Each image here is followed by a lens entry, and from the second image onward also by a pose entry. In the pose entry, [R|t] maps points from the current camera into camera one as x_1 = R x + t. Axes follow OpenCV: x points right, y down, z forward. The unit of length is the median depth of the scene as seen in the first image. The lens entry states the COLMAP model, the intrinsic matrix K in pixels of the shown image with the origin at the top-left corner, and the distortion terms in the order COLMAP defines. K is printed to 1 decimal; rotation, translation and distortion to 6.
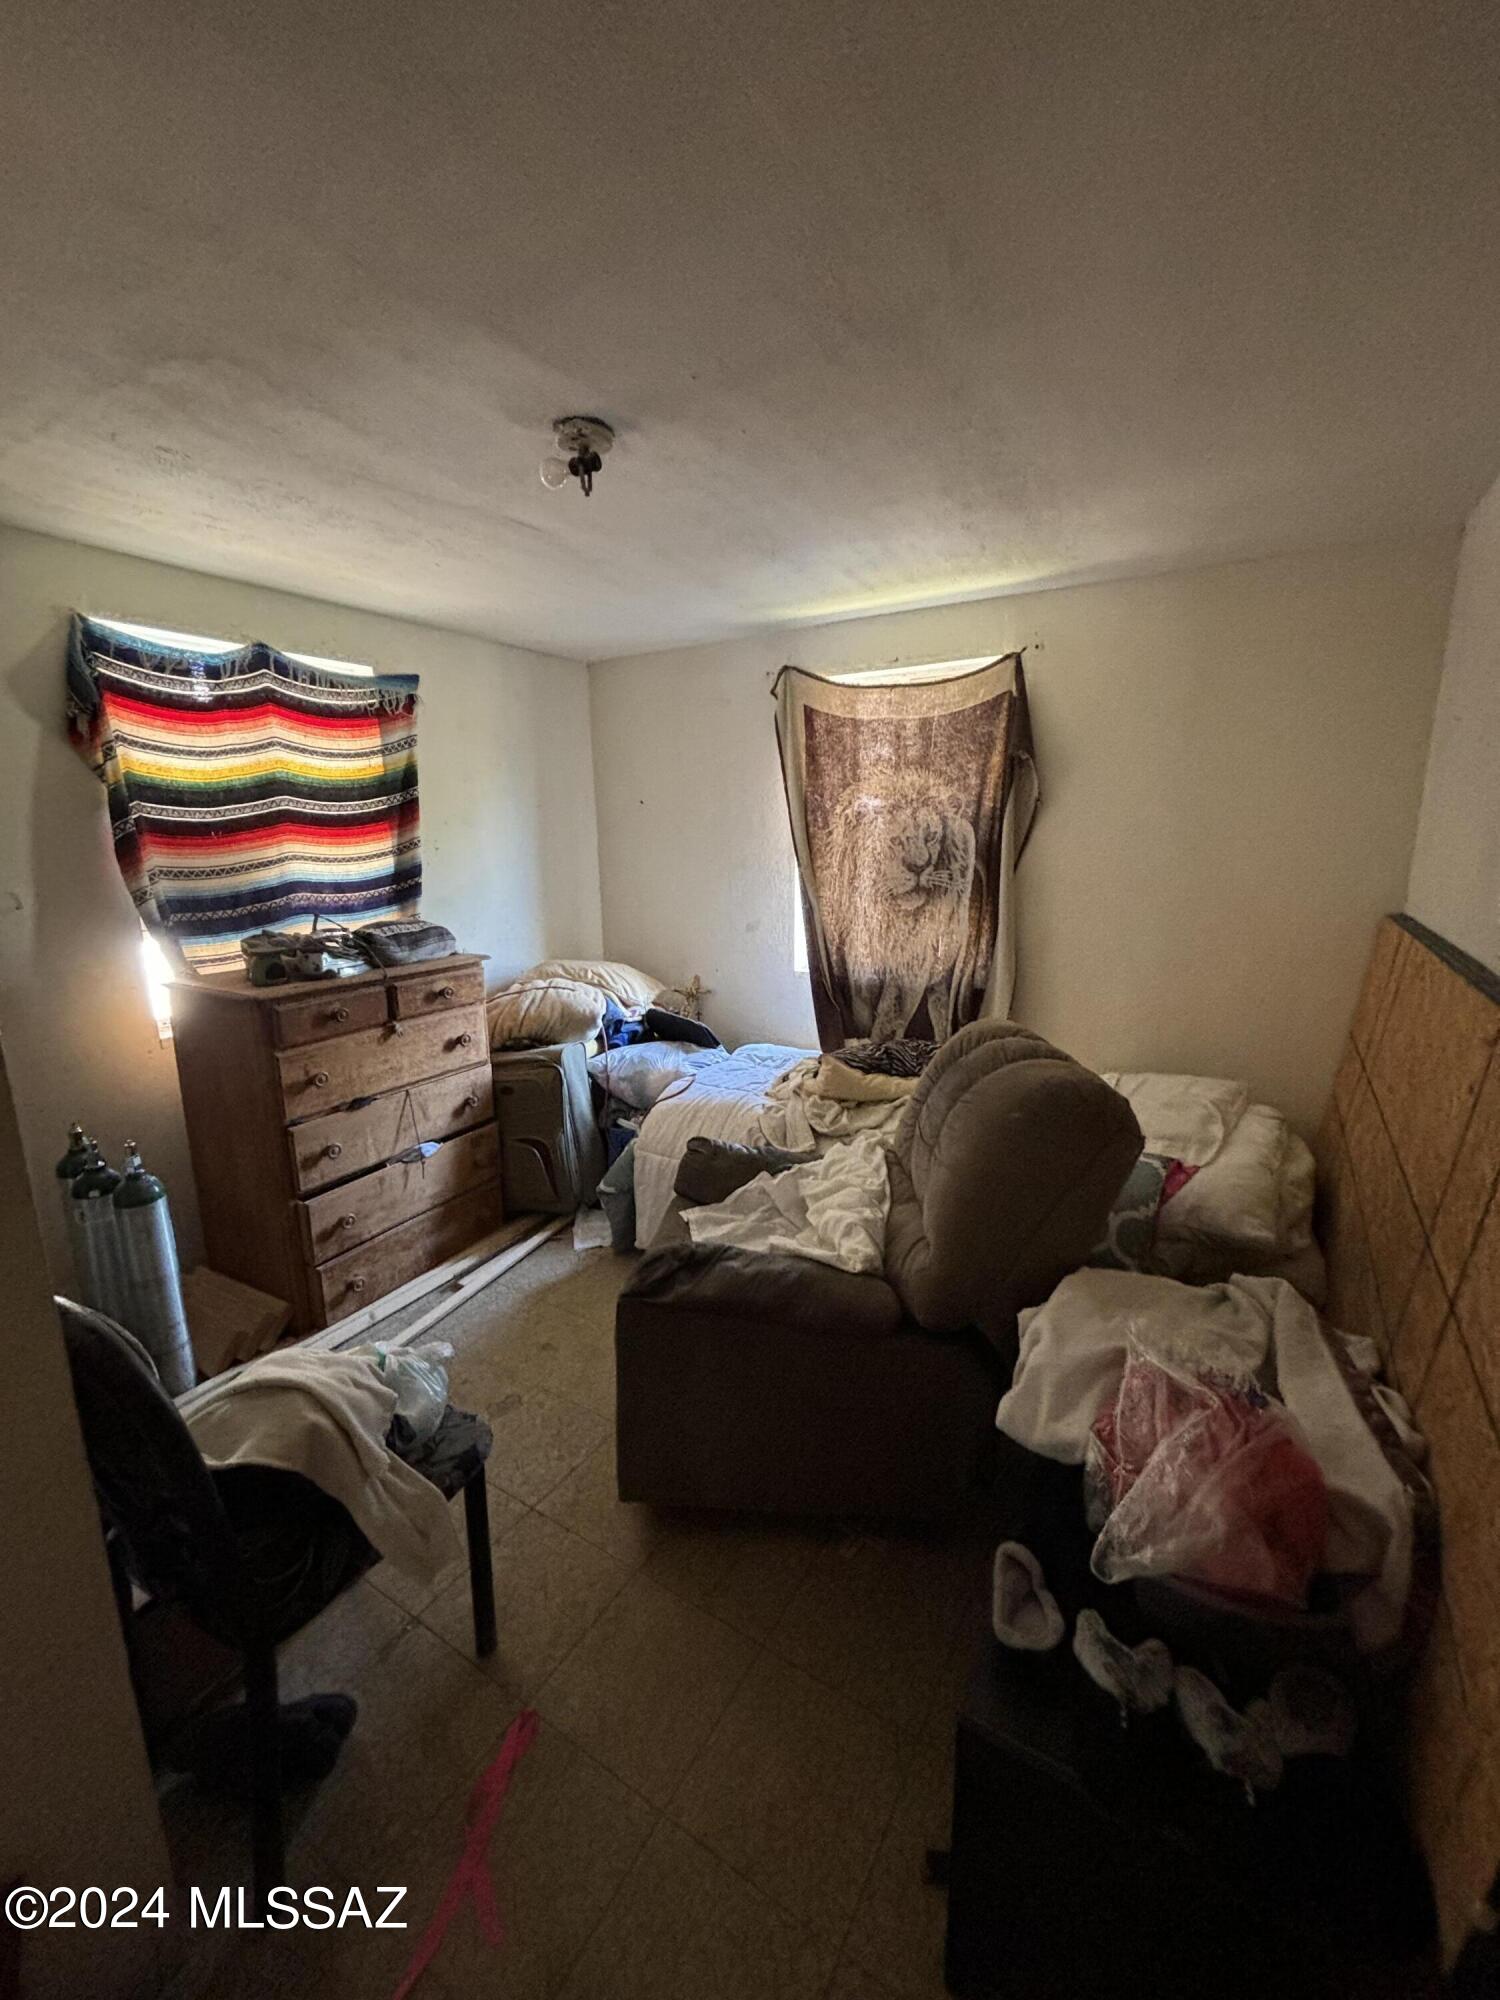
lens RADIAL K [[798.6, 0, 748.9], [0, 798.6, 987.1], [0, 0, 1]] dist [-0.009243, 0.003967]
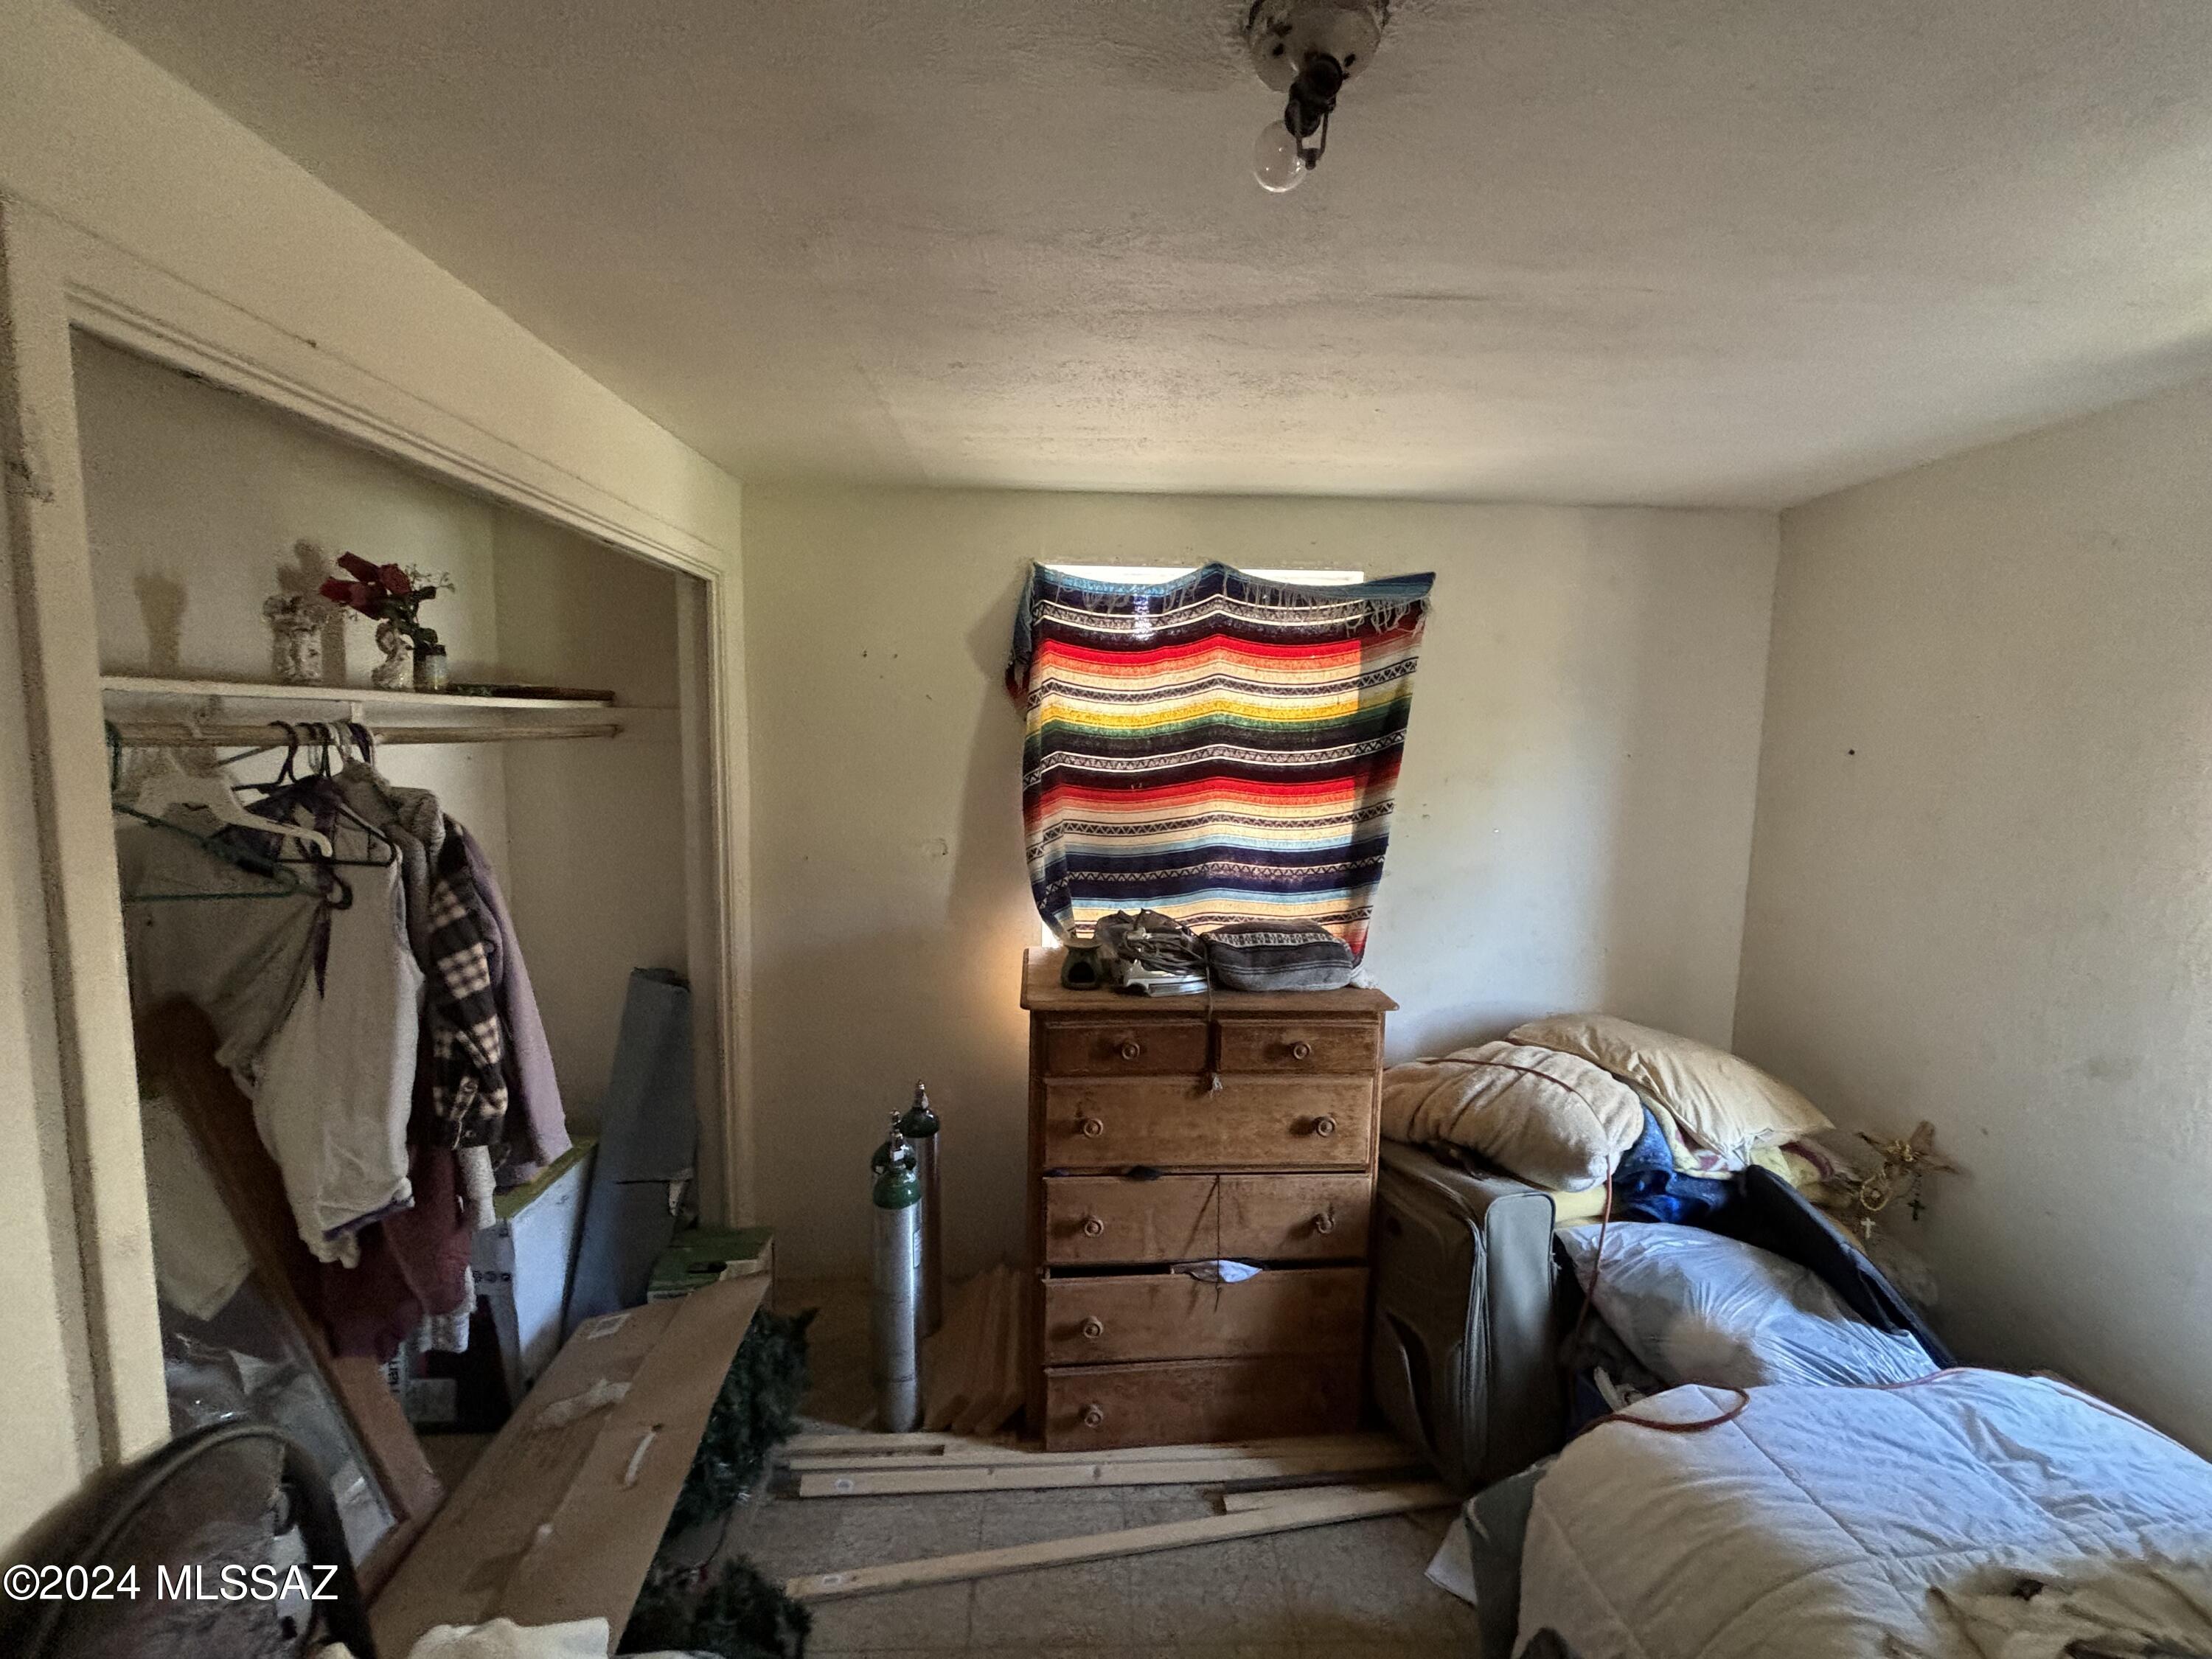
lens RADIAL K [[883.3, 0, 1091.9], [0, 883.3, 827.2], [0, 0, 1]] dist [-0.009243, 0.003967]
pose [[0.557162, 0.105492, -0.823676, 0.098354], [-0.182426, 0.983216, 0.002526, -0.137358], [0.810118, 0.148852, 0.567055, 0.403202]]
